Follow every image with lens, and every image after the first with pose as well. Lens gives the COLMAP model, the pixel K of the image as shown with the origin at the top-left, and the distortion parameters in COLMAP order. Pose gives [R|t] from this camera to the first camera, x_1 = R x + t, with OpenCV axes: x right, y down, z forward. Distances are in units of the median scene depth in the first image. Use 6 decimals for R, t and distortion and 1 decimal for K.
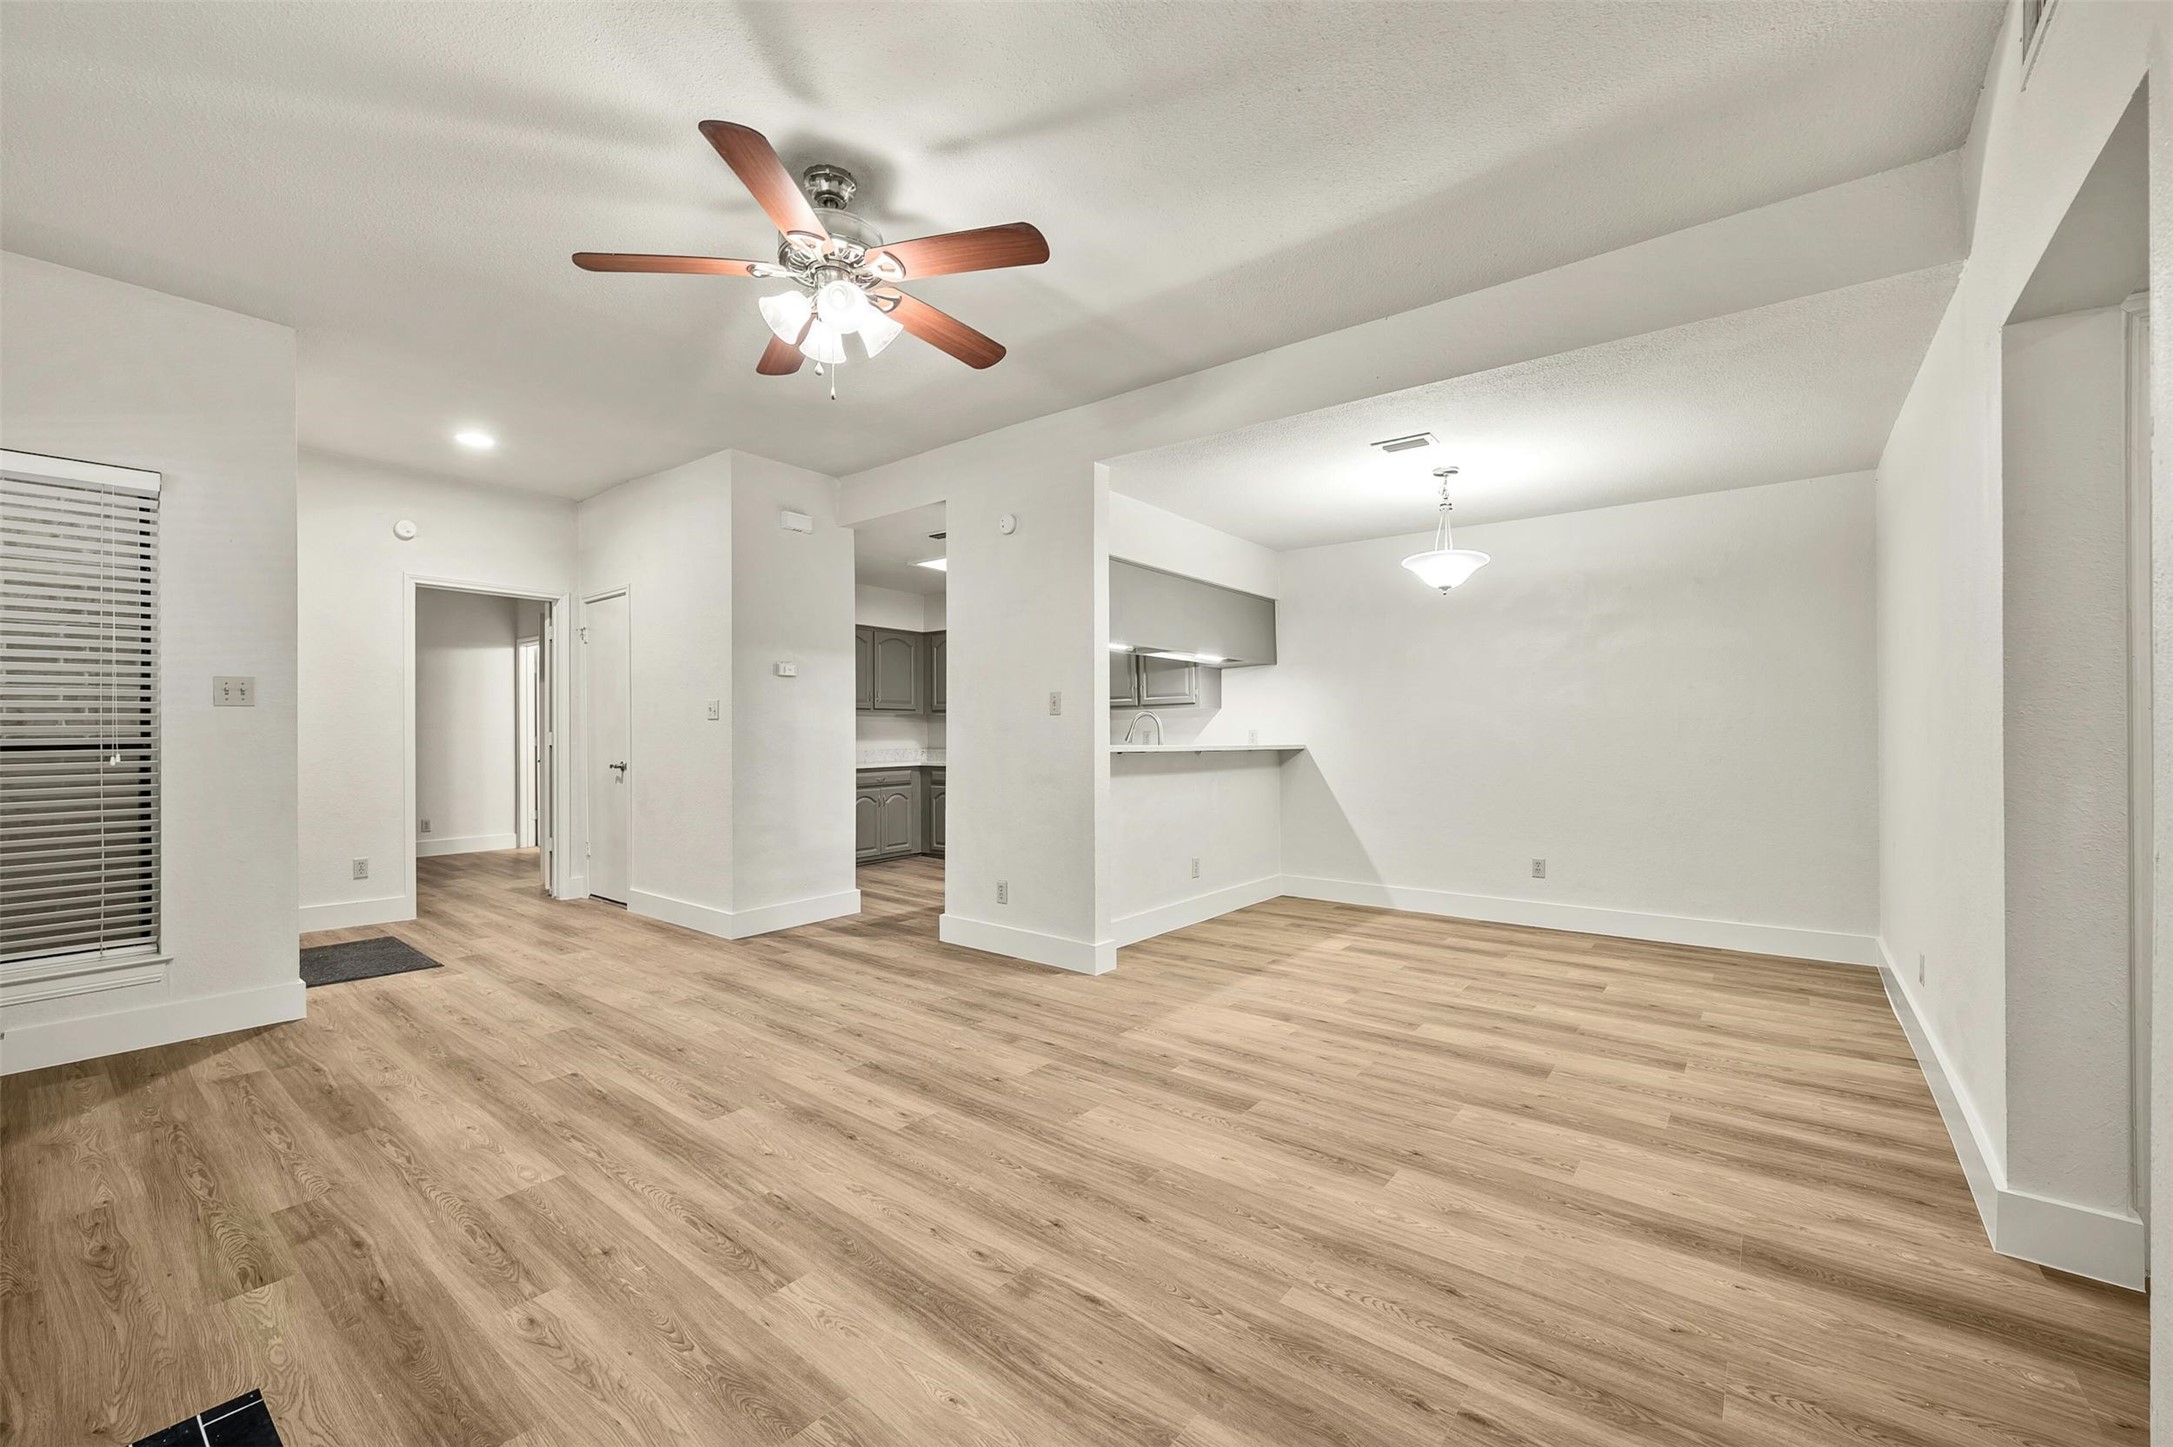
lens RADIAL K [[891.4, 0, 1090.2], [0, 891.4, 733.0], [0, 0, 1]] dist [-0.009150, 0.002418]
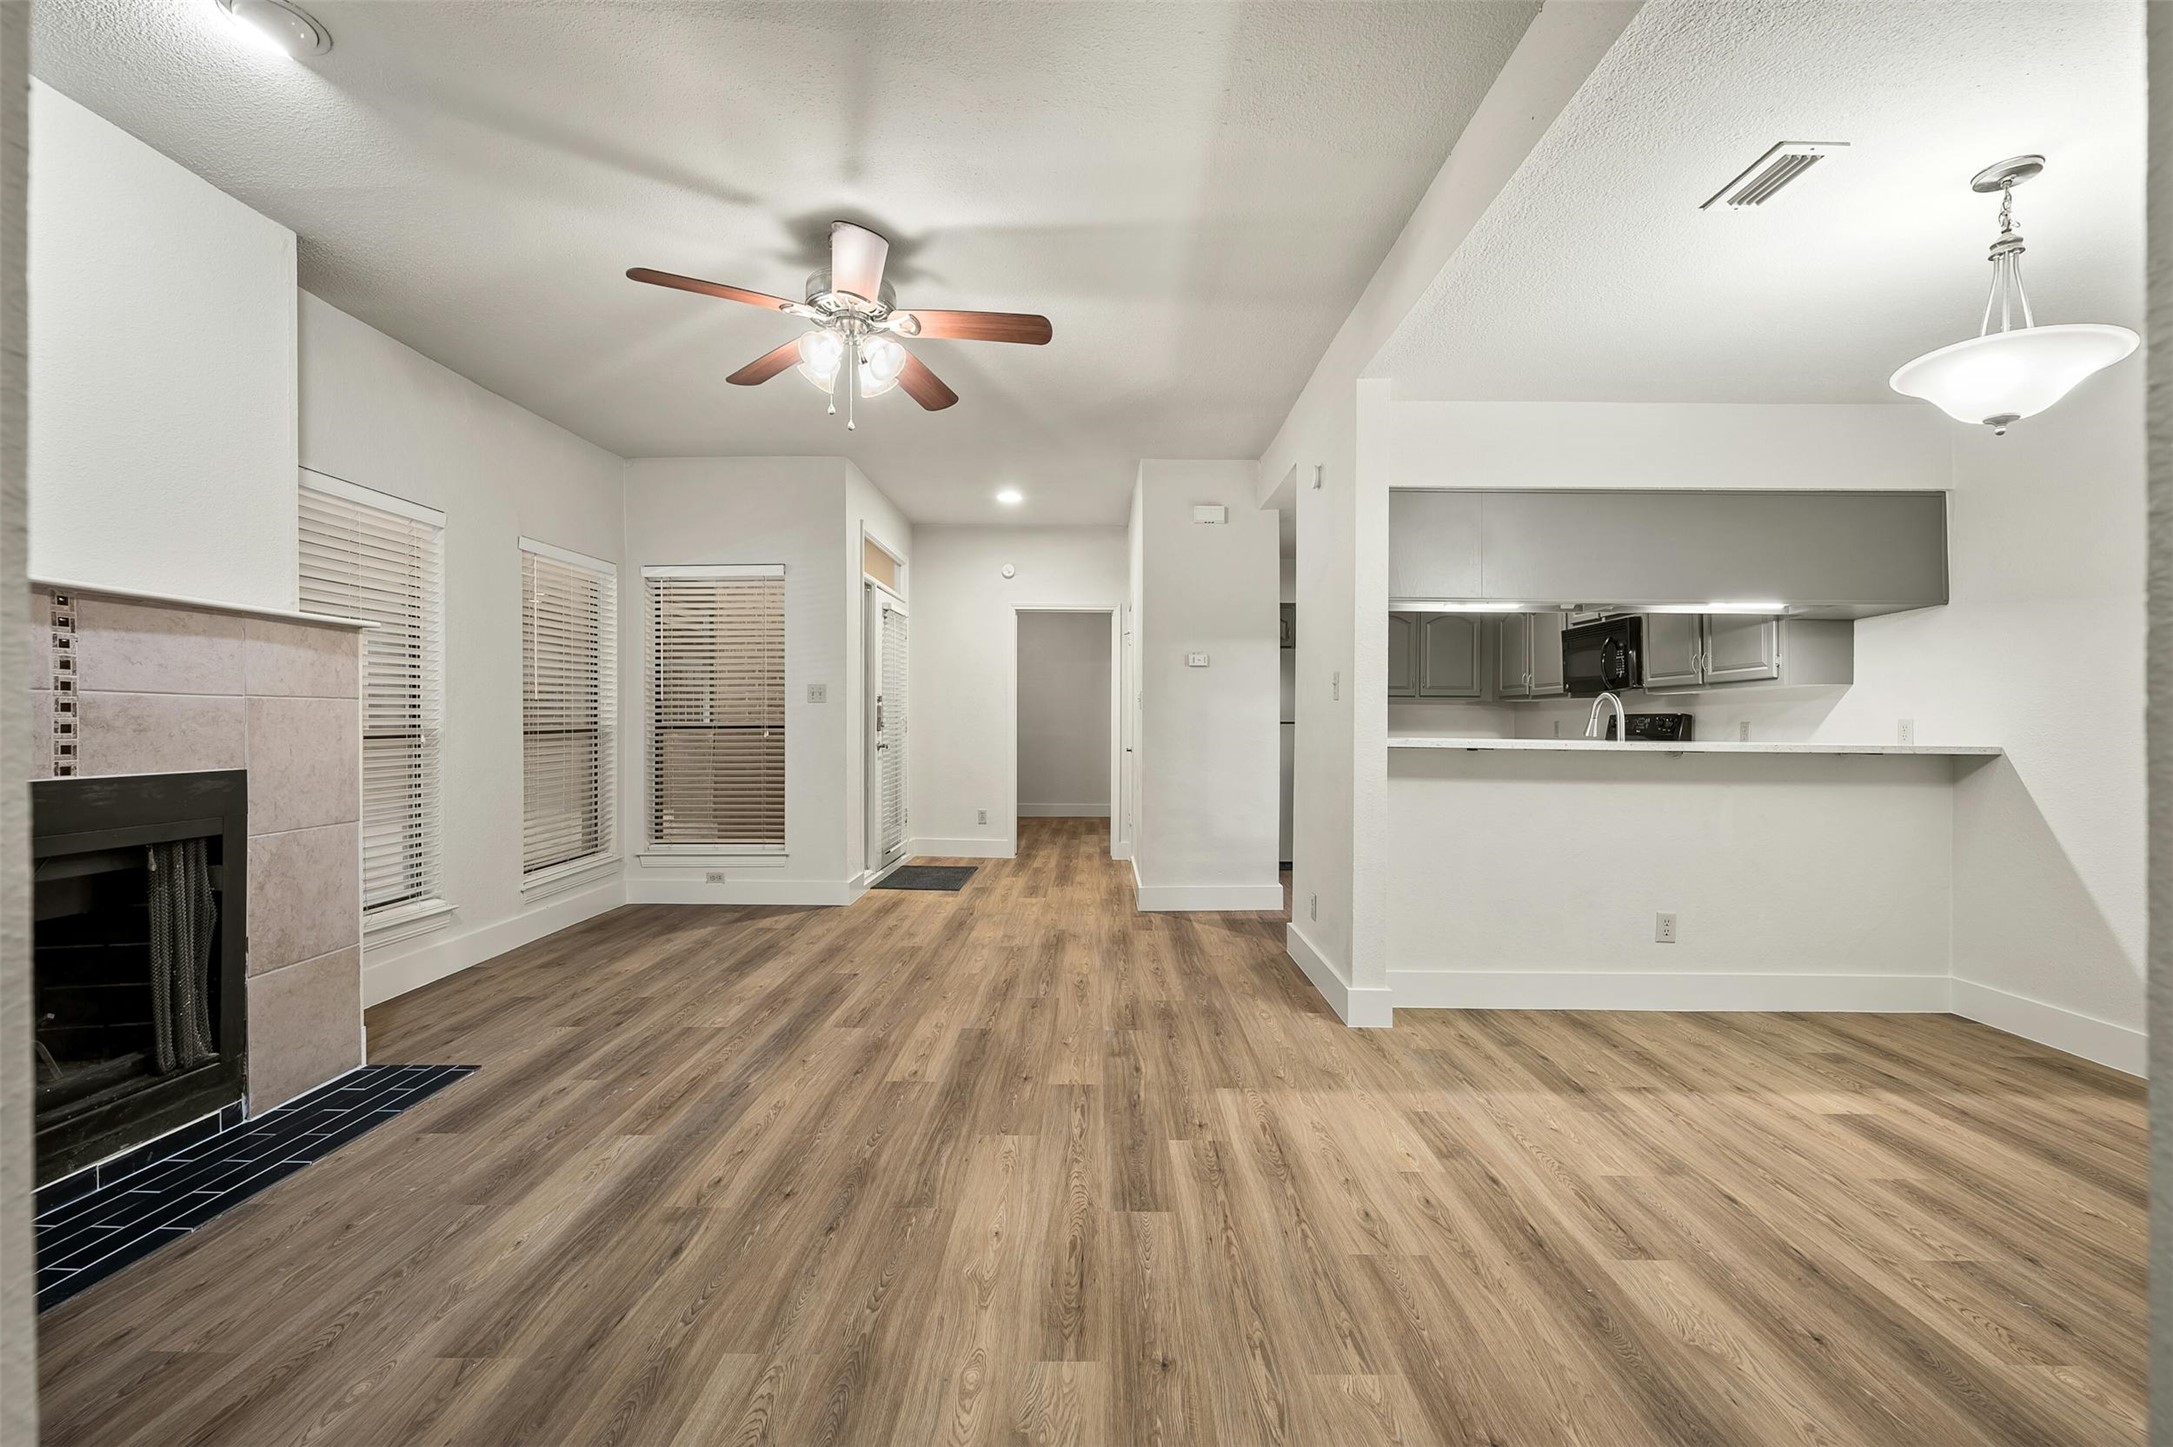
lens RADIAL K [[891.4, 0, 1065.8], [0, 891.4, 733.6], [0, 0, 1]] dist [-0.009150, 0.002418]
pose [[0.599244, 0.014709, -0.800431, 0.639485], [-0.005461, 0.999883, 0.014286, 0.000028], [0.800548, -0.004189, 0.599255, 0.421944]]
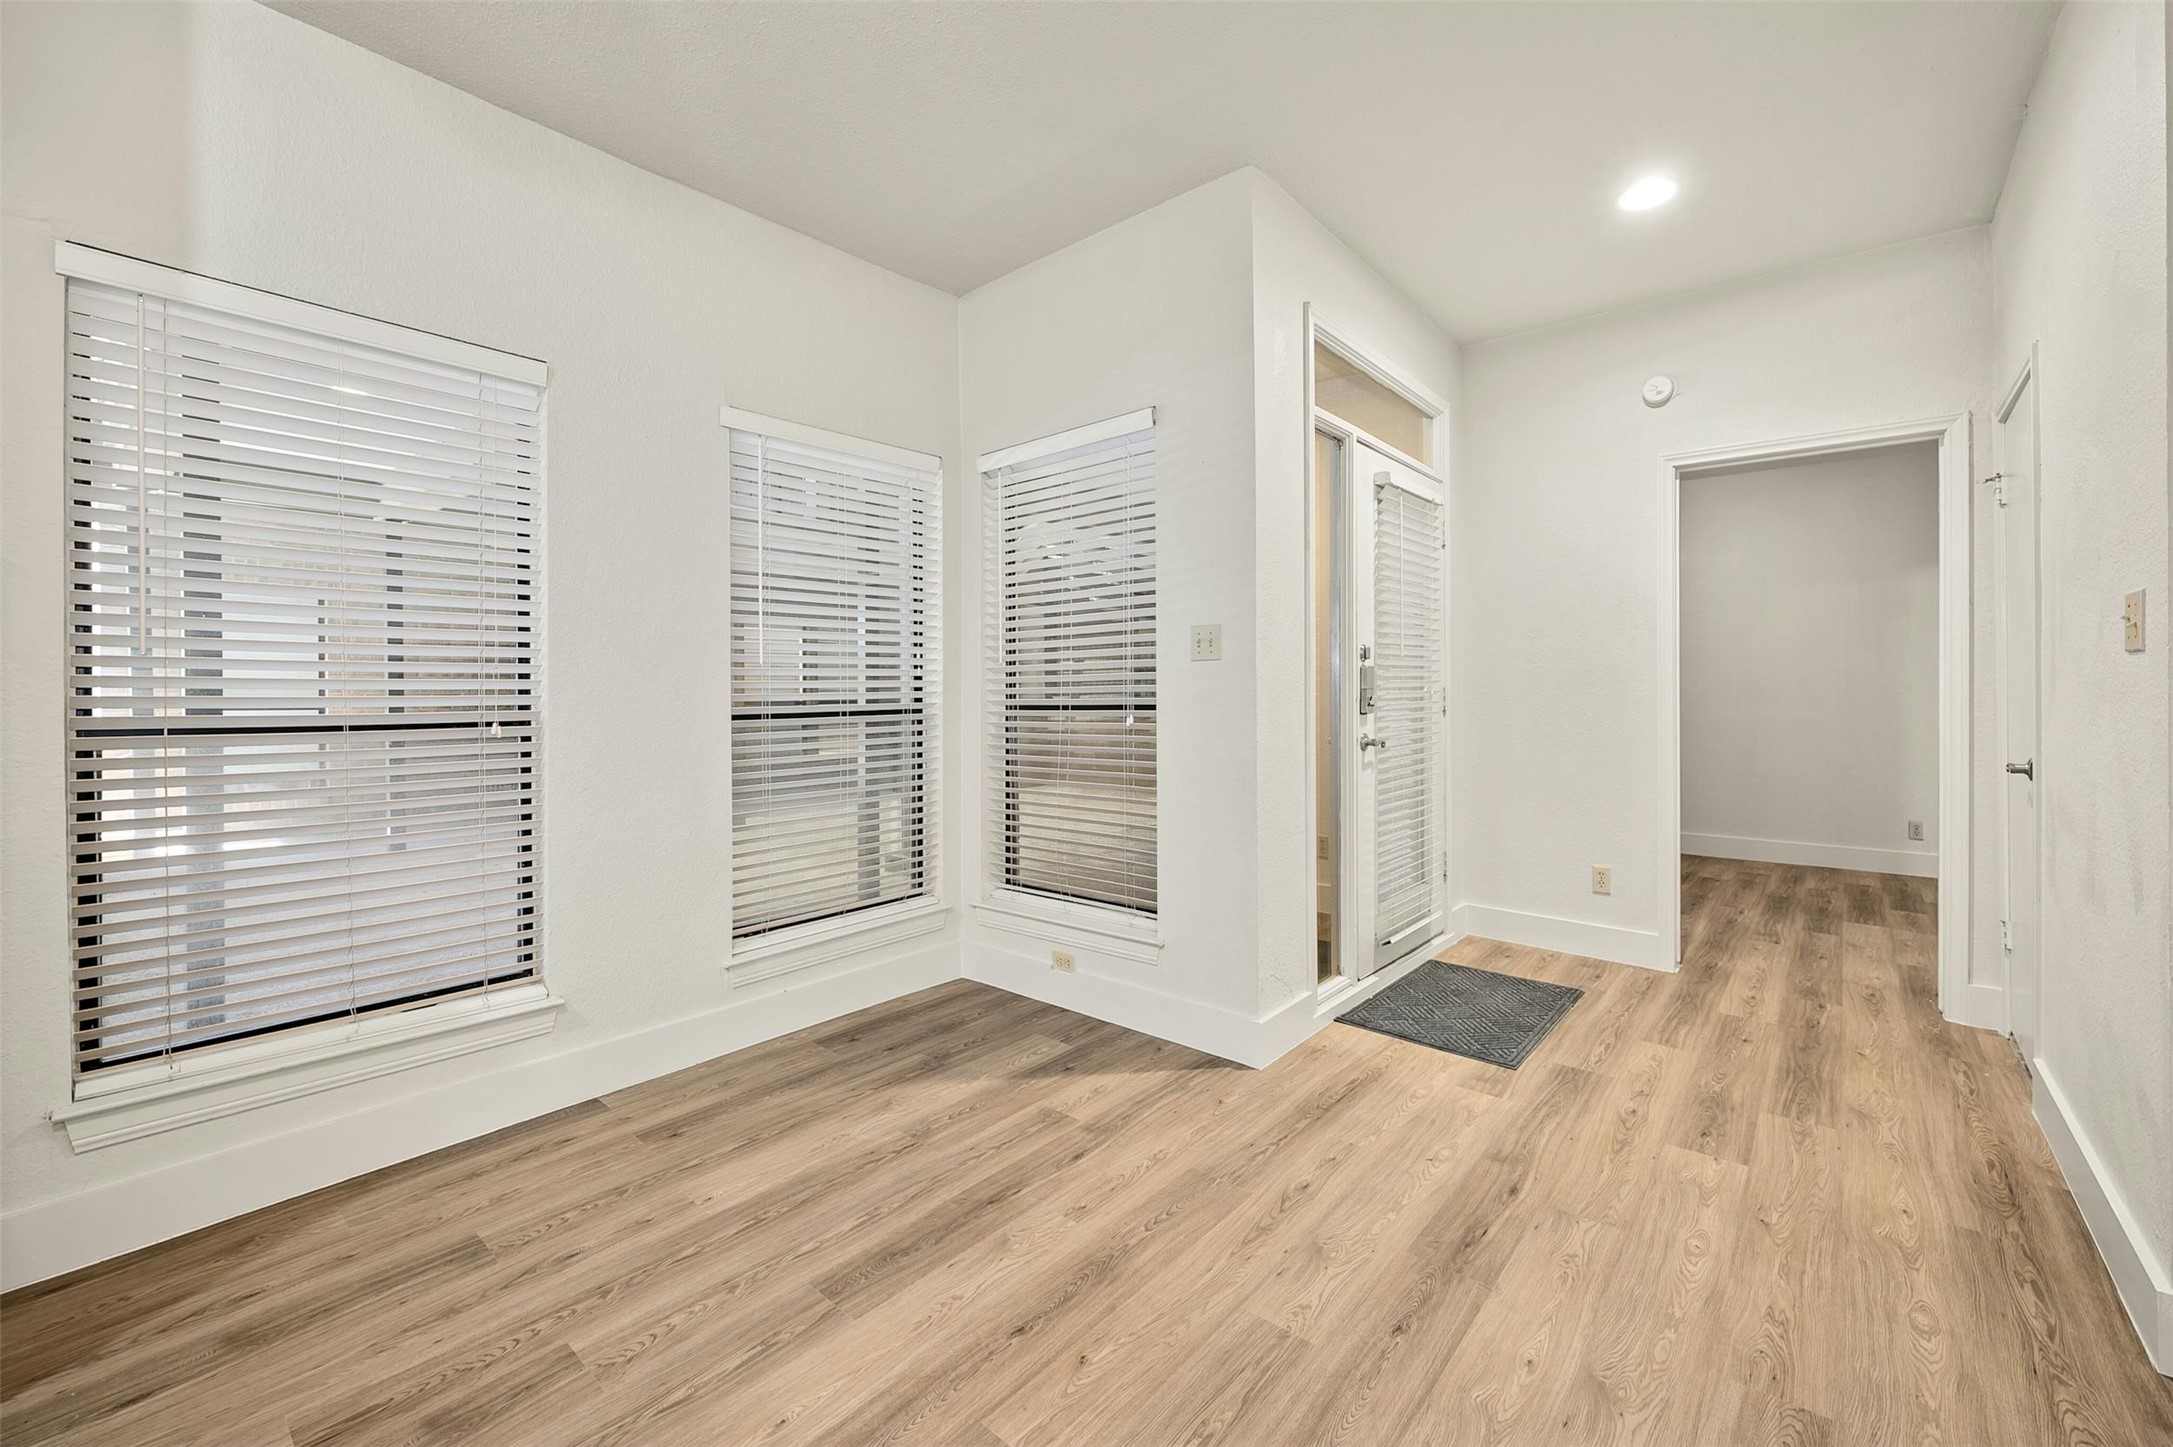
lens RADIAL K [[891.4, 0, 1109.3], [0, 891.4, 689.8], [0, 0, 1]] dist [-0.009150, 0.002418]
pose [[-0.010782, -0.002162, -0.999940, -0.131981], [-0.000439, 0.999998, -0.002158, -0.001812], [0.999942, 0.000415, -0.010783, 0.980765]]
